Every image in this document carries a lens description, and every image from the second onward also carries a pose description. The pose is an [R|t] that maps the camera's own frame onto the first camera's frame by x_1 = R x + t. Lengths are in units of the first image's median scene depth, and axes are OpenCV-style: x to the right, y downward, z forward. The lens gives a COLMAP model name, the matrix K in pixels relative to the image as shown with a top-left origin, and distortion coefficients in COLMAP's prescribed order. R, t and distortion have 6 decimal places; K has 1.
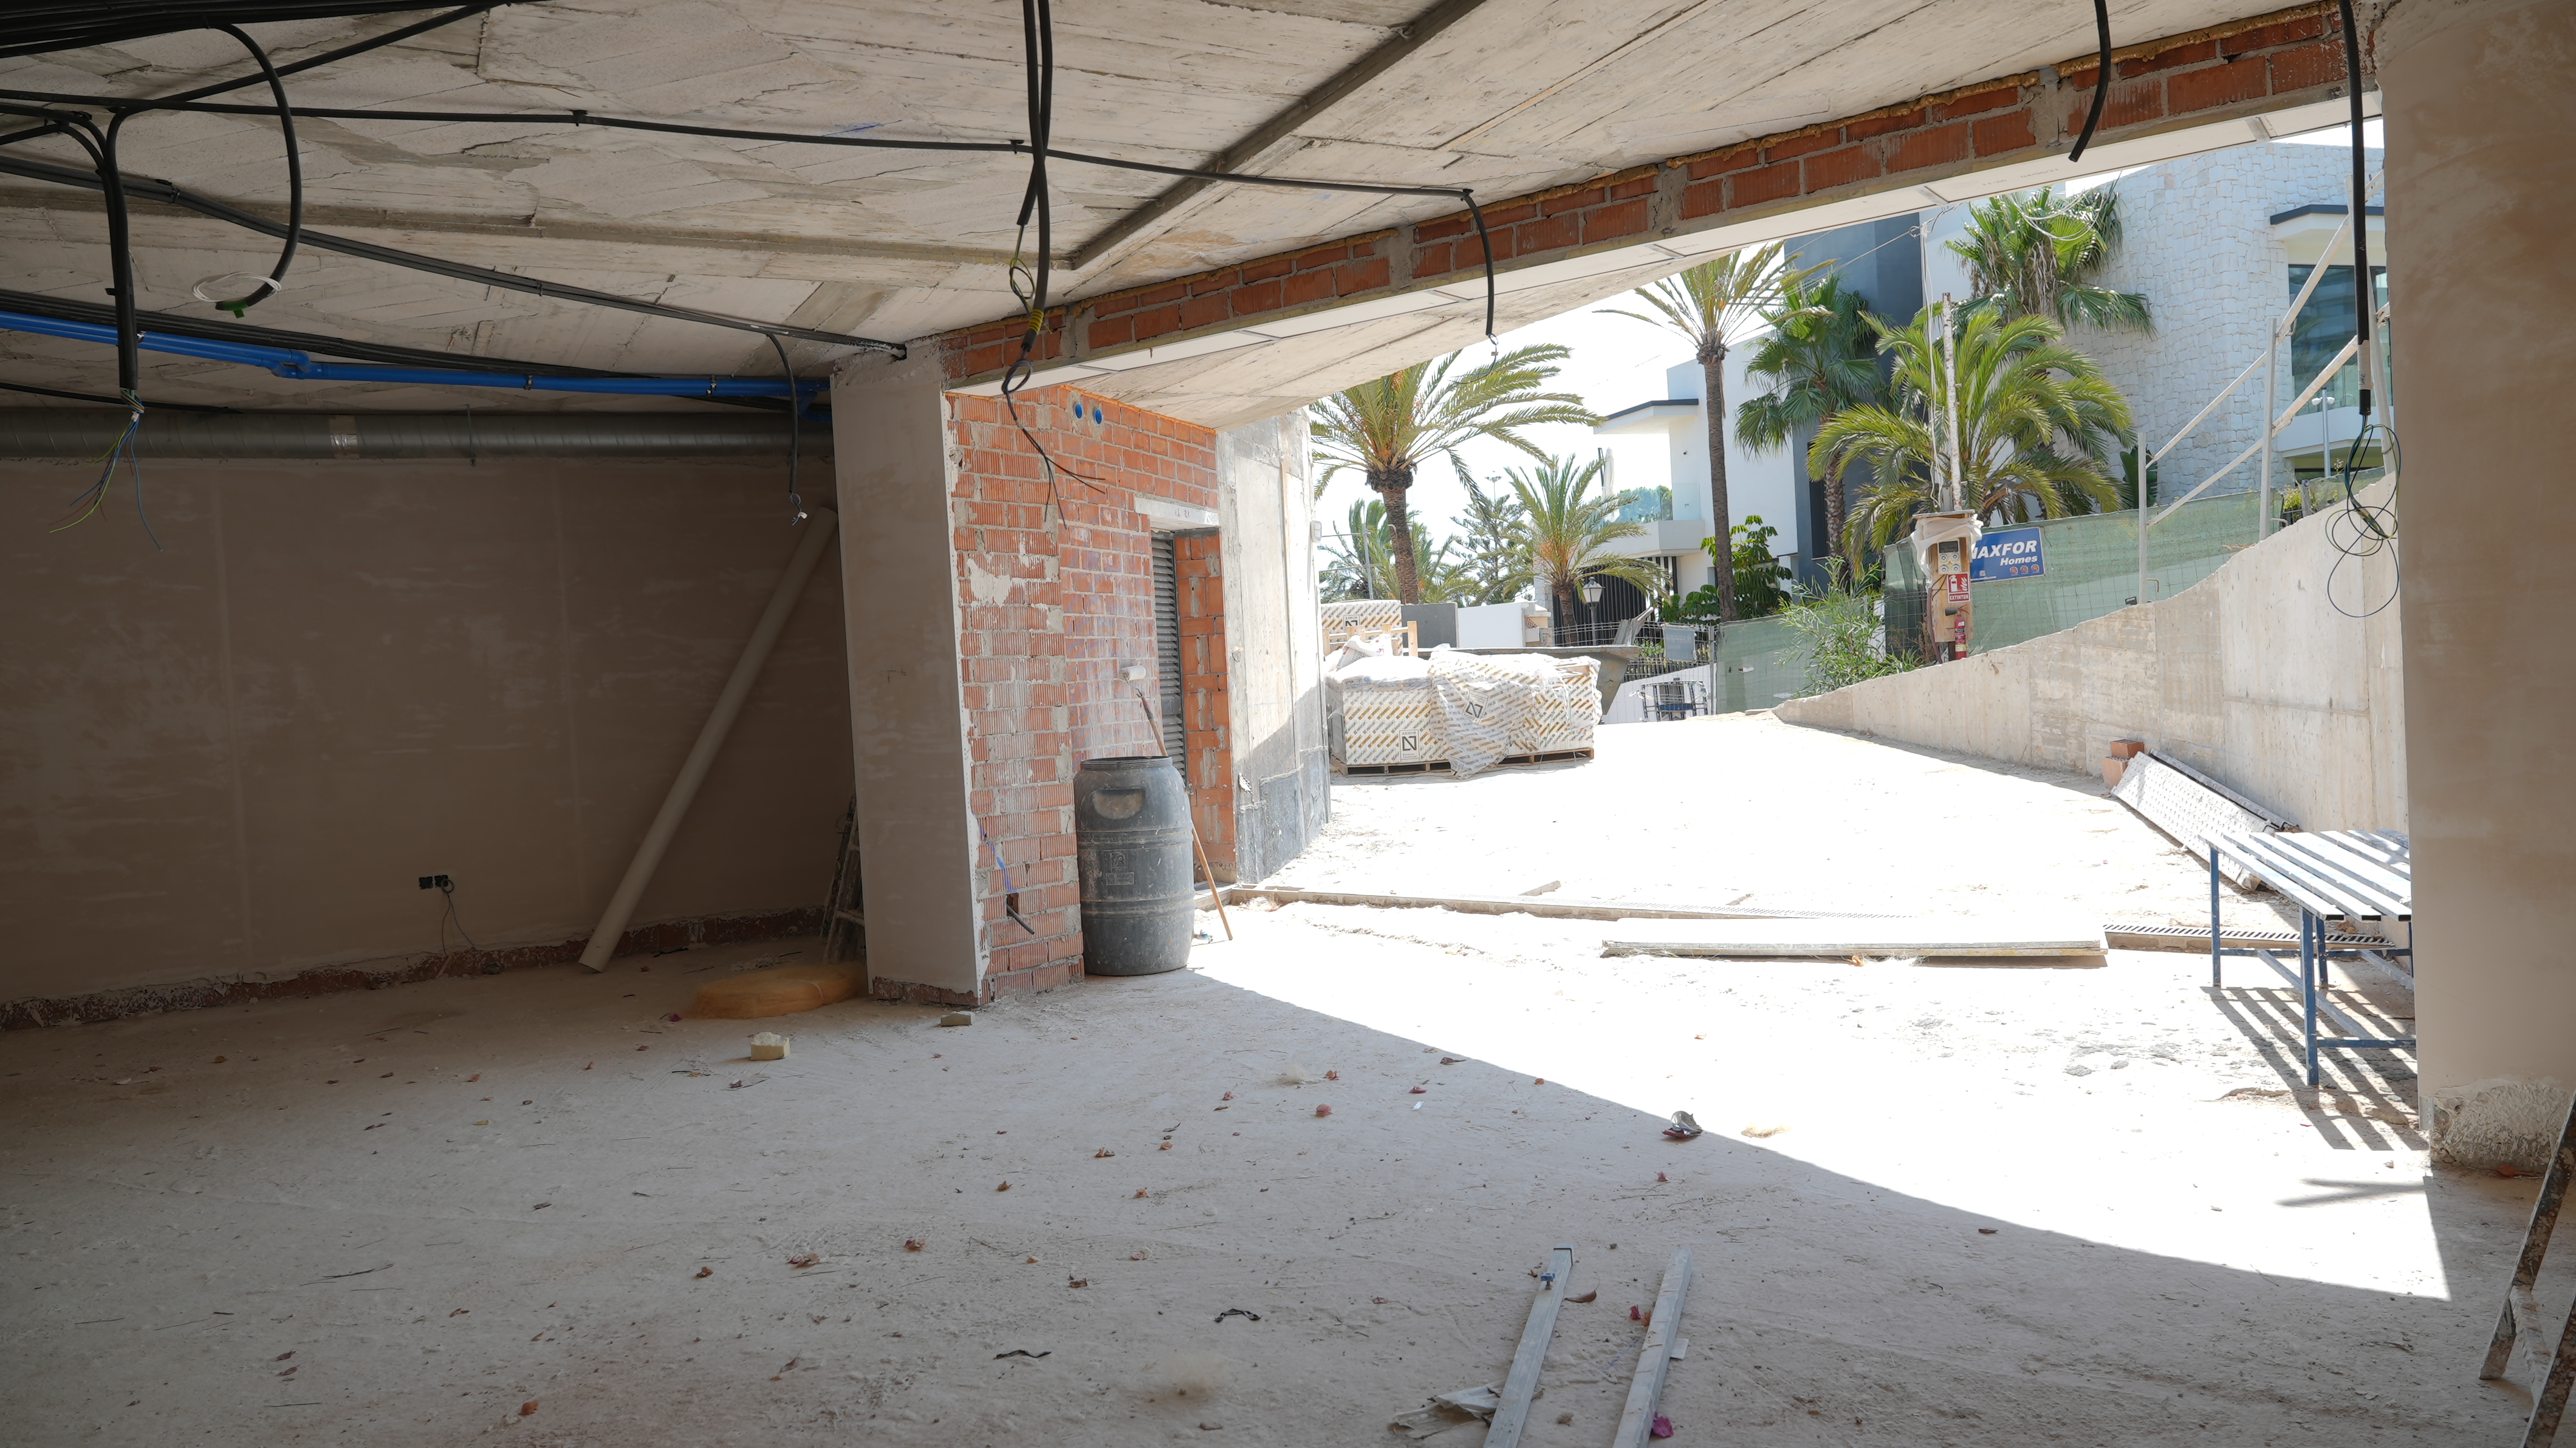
lens RADIAL K [[1737.4, 0, 1292.3], [0, 1737.4, 710.9], [0, 0, 1]] dist [-0.005017, 0.000108]
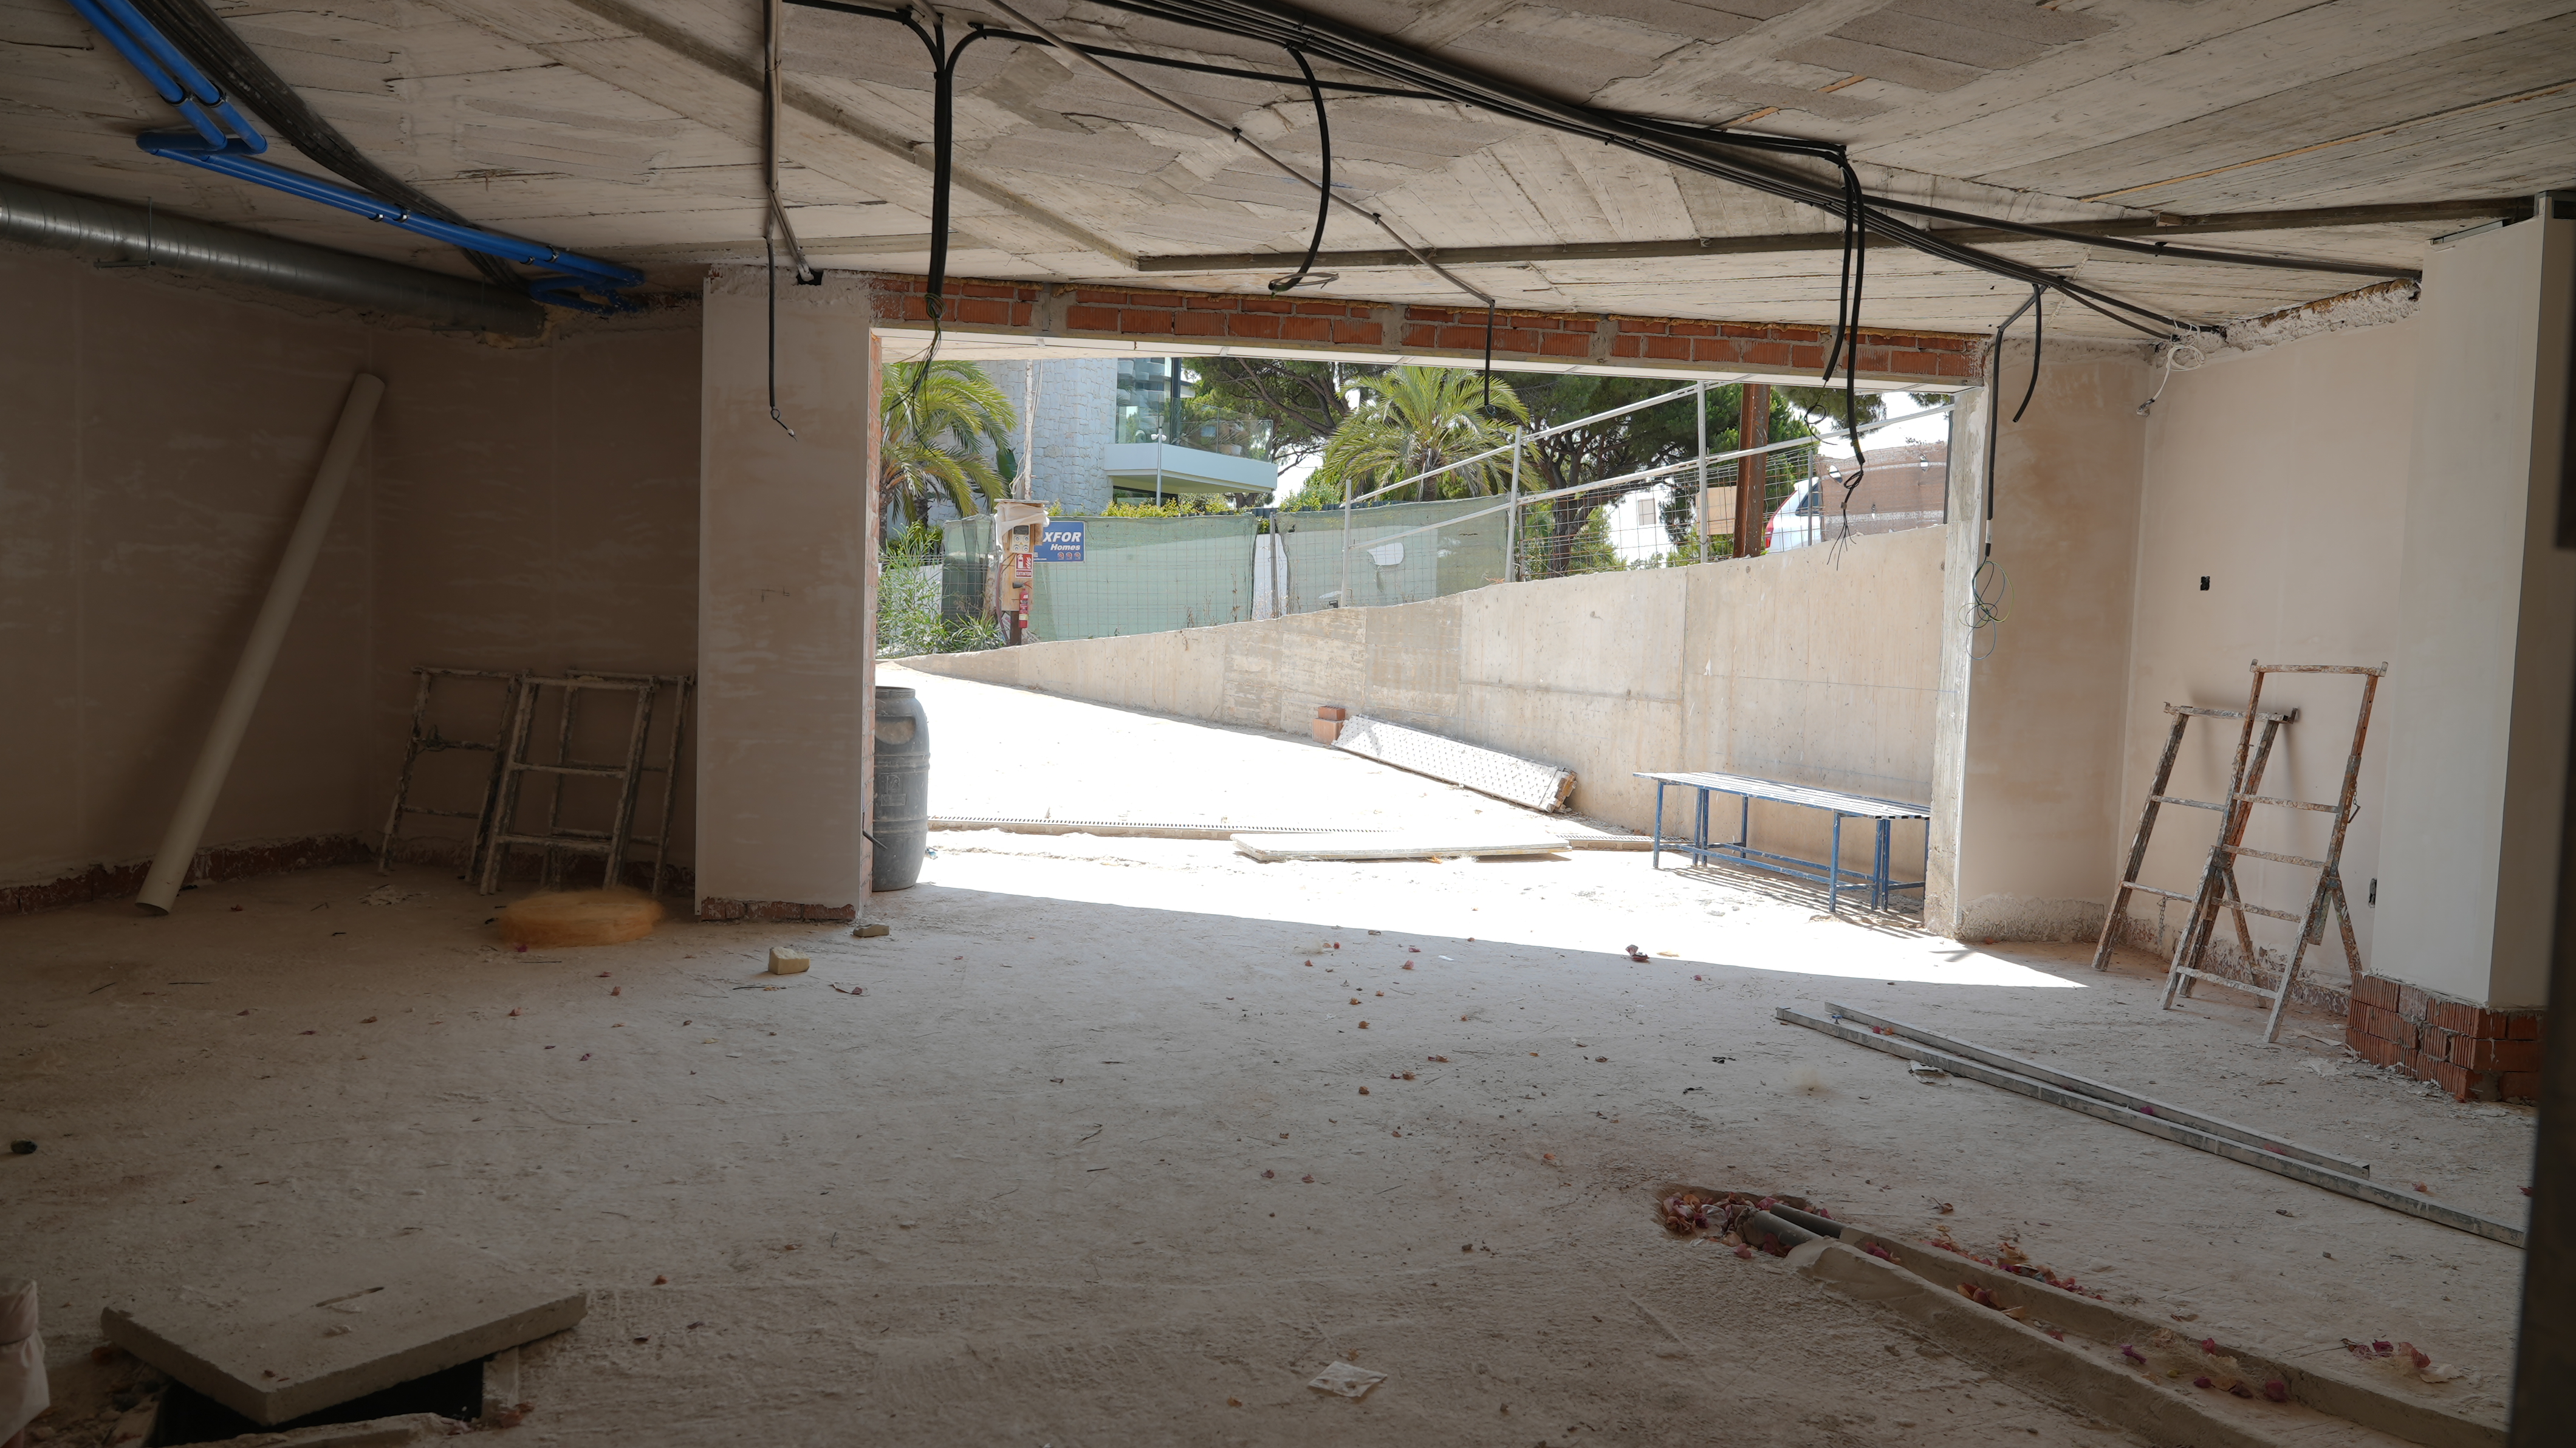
lens RADIAL K [[1737.4, 0, 1292.3], [0, 1737.4, 710.9], [0, 0, 1]] dist [-0.005017, 0.000108]
pose [[0.720601, 0.041402, 0.692113, -0.563815], [-0.062494, 0.998031, 0.005365, 0.017745], [-0.690528, -0.047118, 0.721769, 0.054027]]
